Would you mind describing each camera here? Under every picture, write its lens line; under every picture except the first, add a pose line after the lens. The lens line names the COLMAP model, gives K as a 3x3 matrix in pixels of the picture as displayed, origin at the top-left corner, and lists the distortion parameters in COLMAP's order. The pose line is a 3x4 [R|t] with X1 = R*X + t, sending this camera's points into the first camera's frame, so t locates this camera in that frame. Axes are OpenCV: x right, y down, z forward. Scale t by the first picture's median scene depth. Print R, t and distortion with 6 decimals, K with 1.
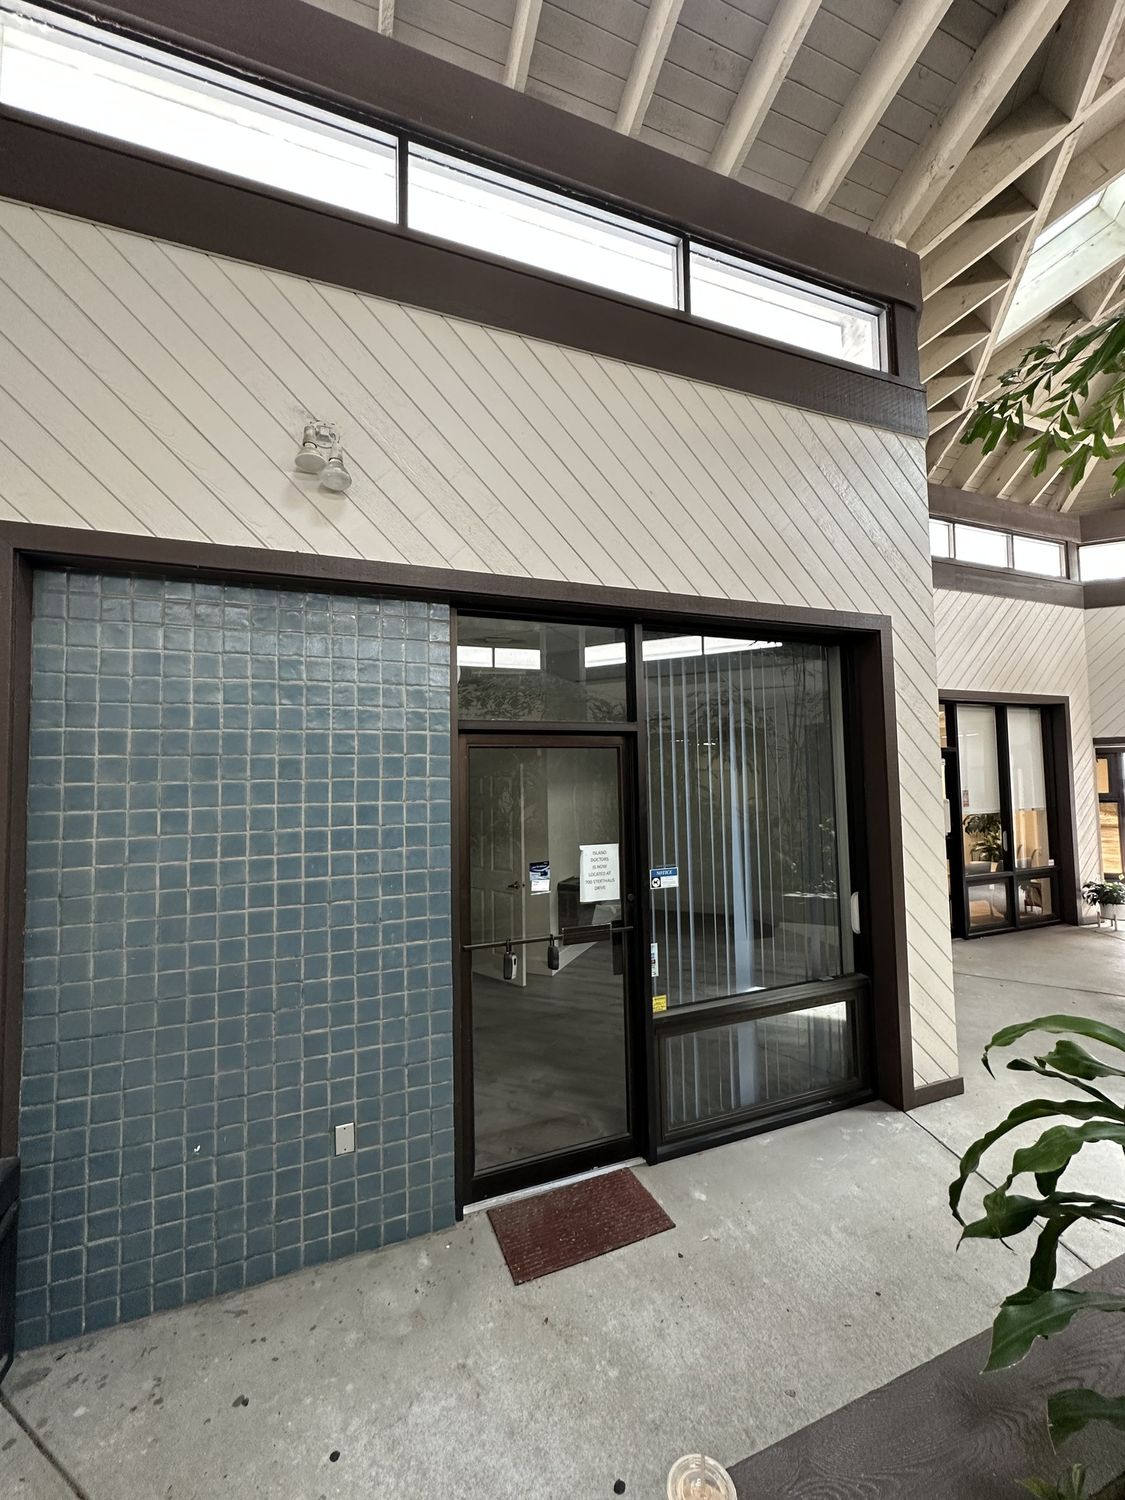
lens RADIAL K [[602.6, 0, 544.3], [0, 602.6, 729.3], [0, 0, 1]] dist [-0.002033, 0.000512]
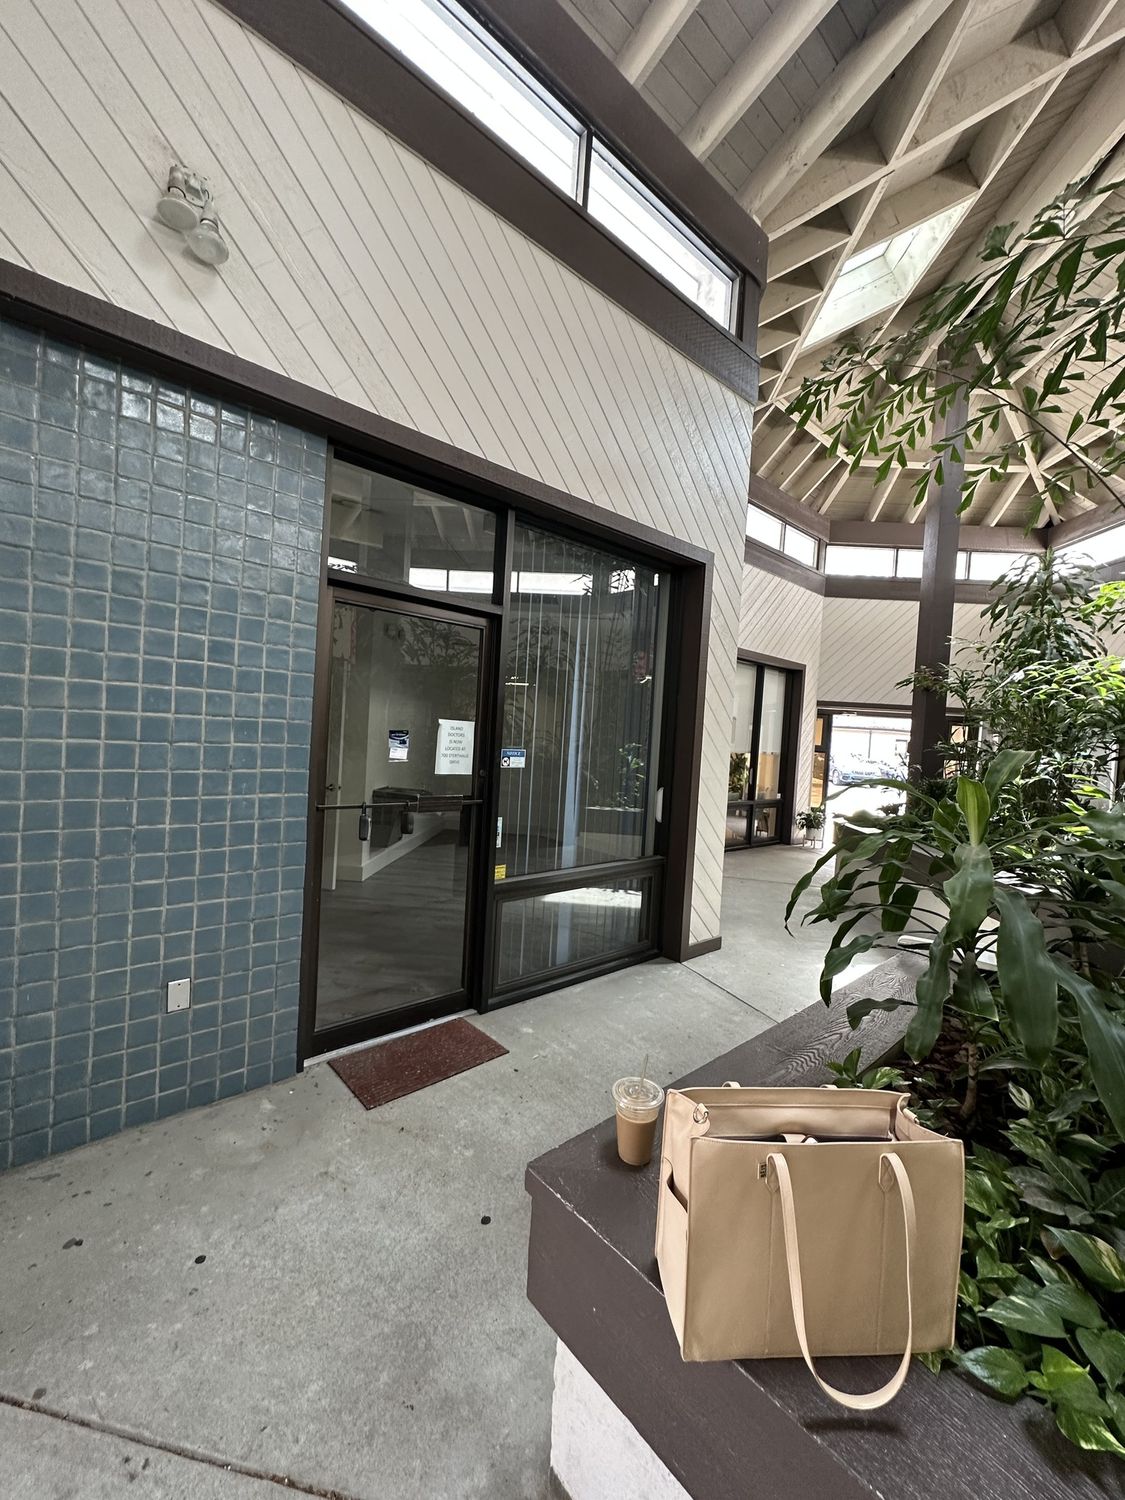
lens RADIAL K [[612.7, 0, 561.5], [0, 612.7, 721.3], [0, 0, 1]] dist [-0.003336, 0.000049]
pose [[0.932497, 0.073527, 0.353614, -0.133507], [-0.103004, 0.992539, 0.065249, 0.130346], [-0.346178, -0.097268, 0.933113, -0.030158]]
